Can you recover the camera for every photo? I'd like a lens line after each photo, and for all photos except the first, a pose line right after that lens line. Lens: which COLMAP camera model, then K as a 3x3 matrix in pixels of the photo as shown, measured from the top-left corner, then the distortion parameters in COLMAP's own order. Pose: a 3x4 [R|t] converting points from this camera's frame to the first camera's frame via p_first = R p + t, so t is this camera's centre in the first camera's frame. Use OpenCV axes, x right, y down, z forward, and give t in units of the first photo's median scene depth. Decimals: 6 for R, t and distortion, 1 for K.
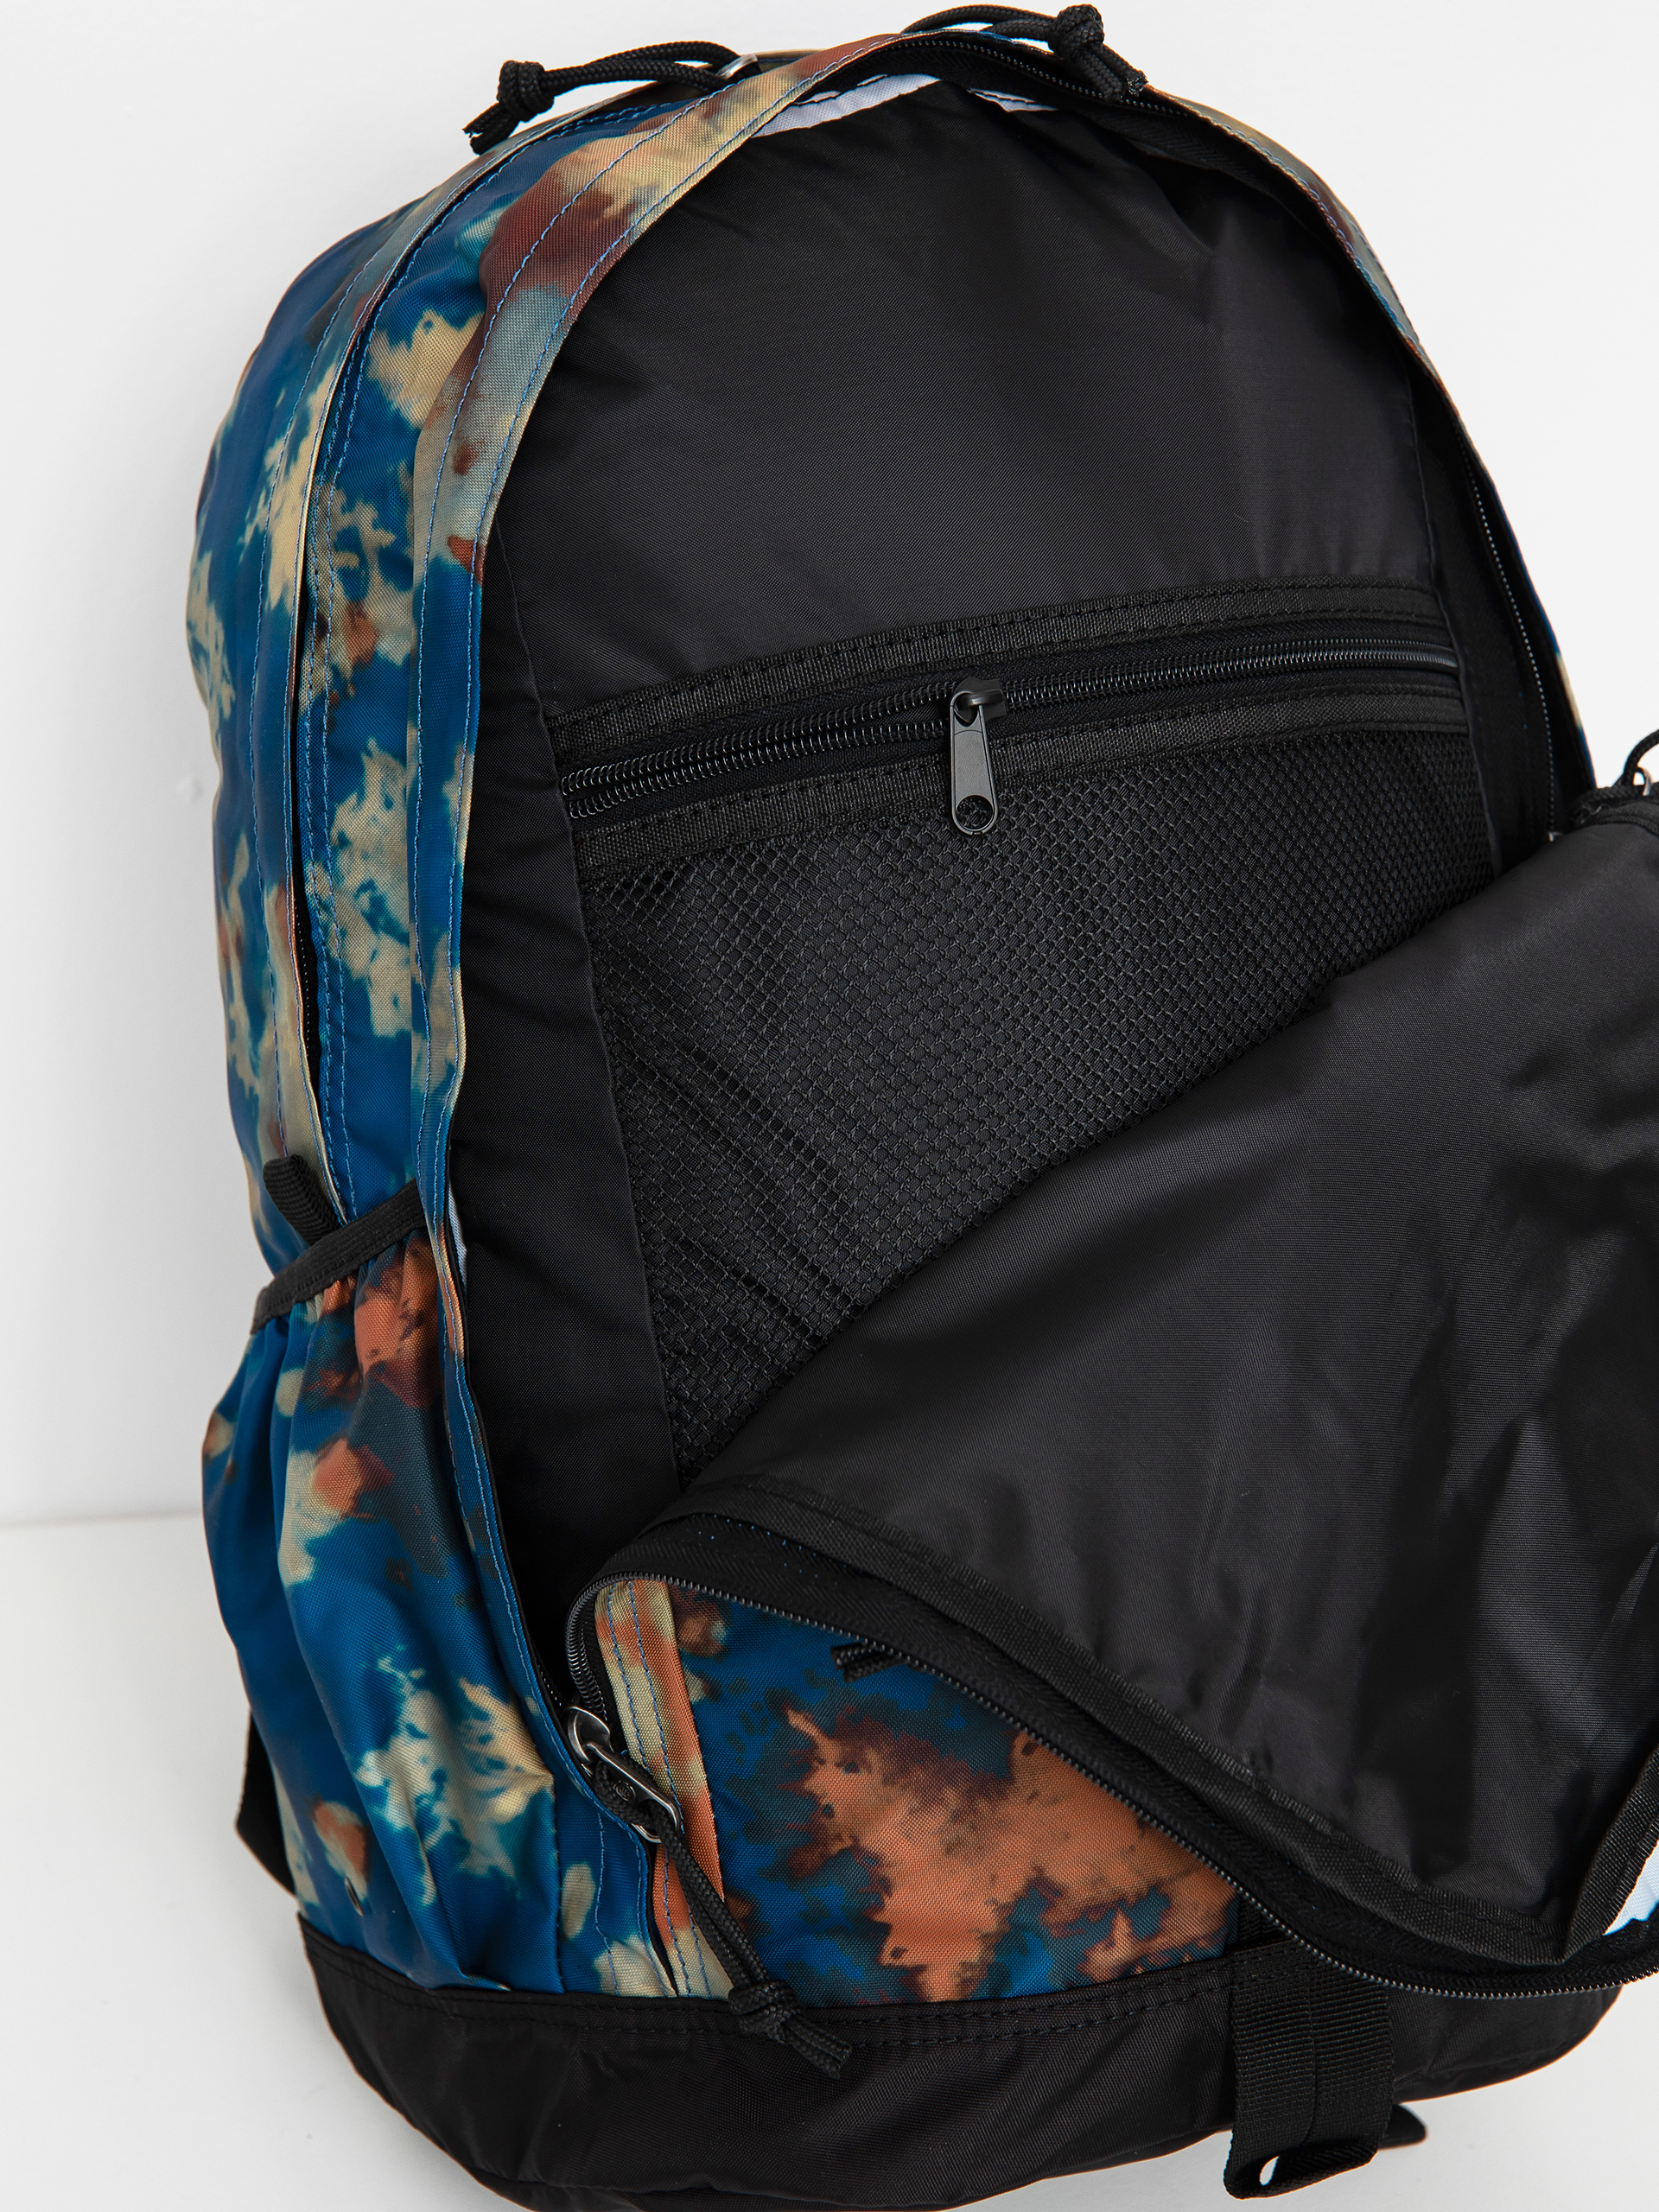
lens RADIAL K [[4407.1, 0, 828.1], [0, 4407.1, 1097.2], [0, 0, 1]] dist [0.120449, 0.000000]
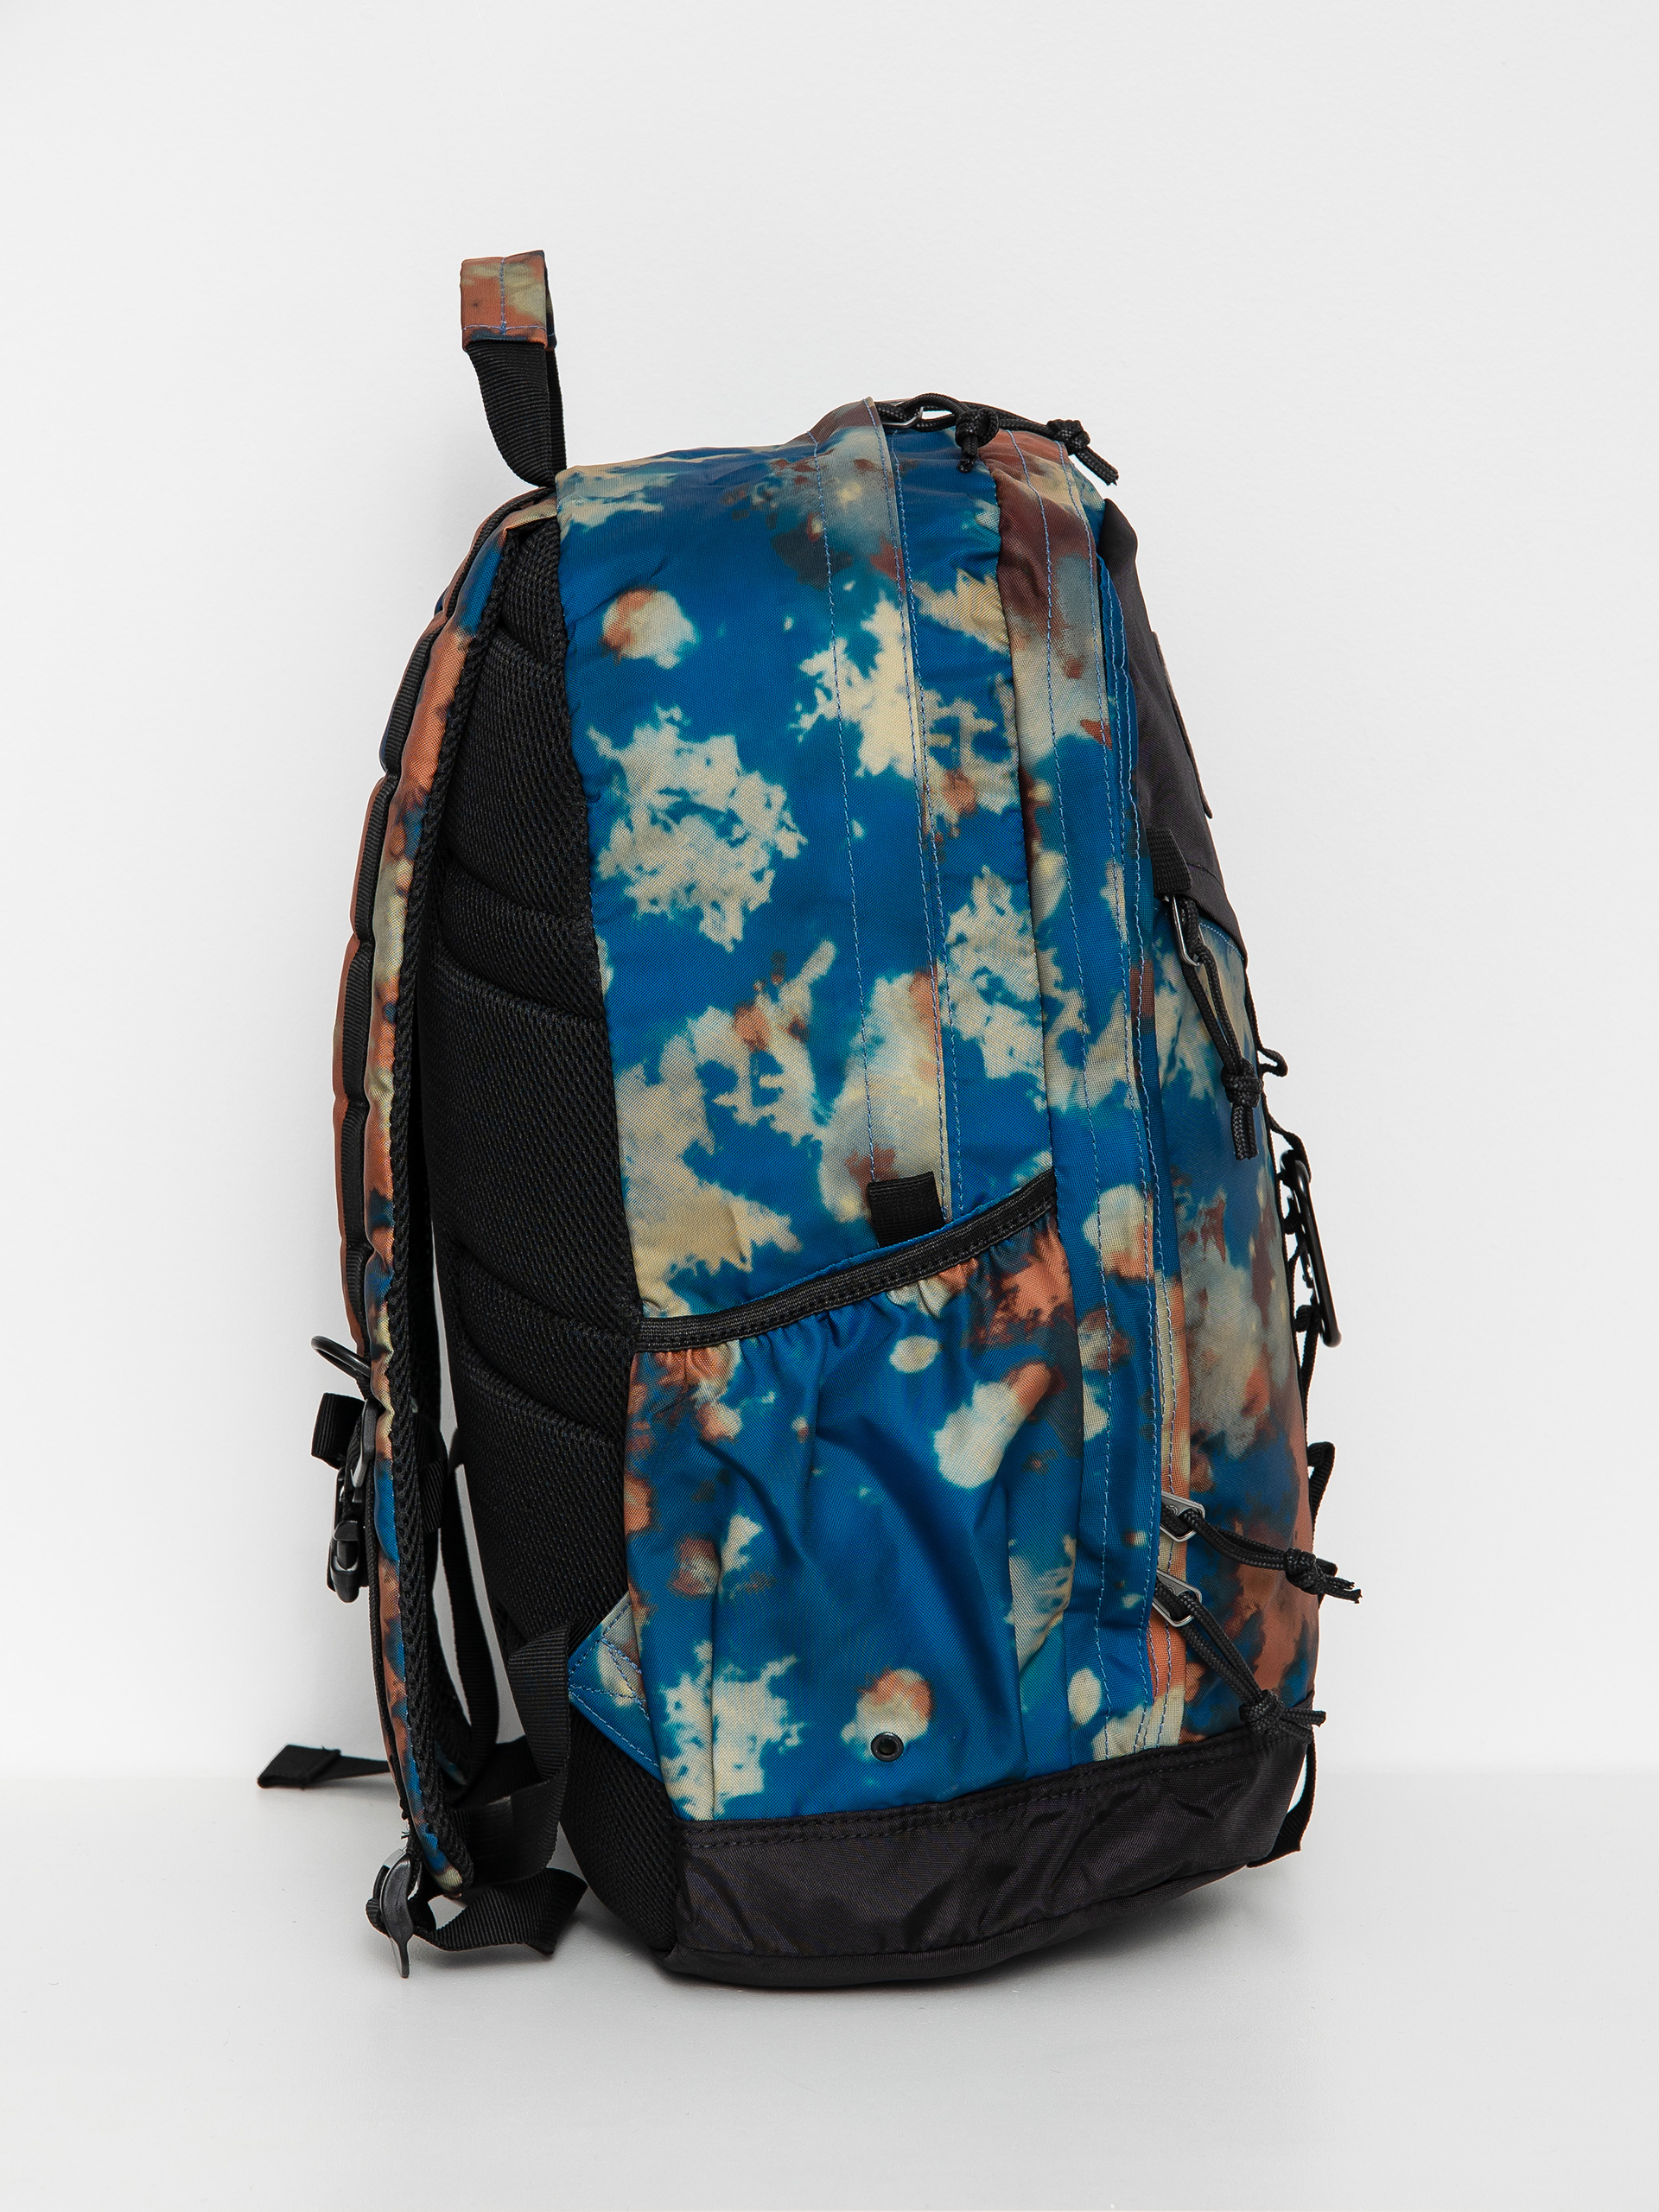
lens RADIAL K [[4407.1, 0, 826.9], [0, 4407.1, 1115.4], [0, 0, 1]] dist [0.120449, 0.000000]
pose [[0.512685, -0.003854, 0.858568, -1.327111], [0.118024, 0.990813, -0.066030, 0.083748], [-0.850426, 0.135184, 0.508430, 0.339338]]
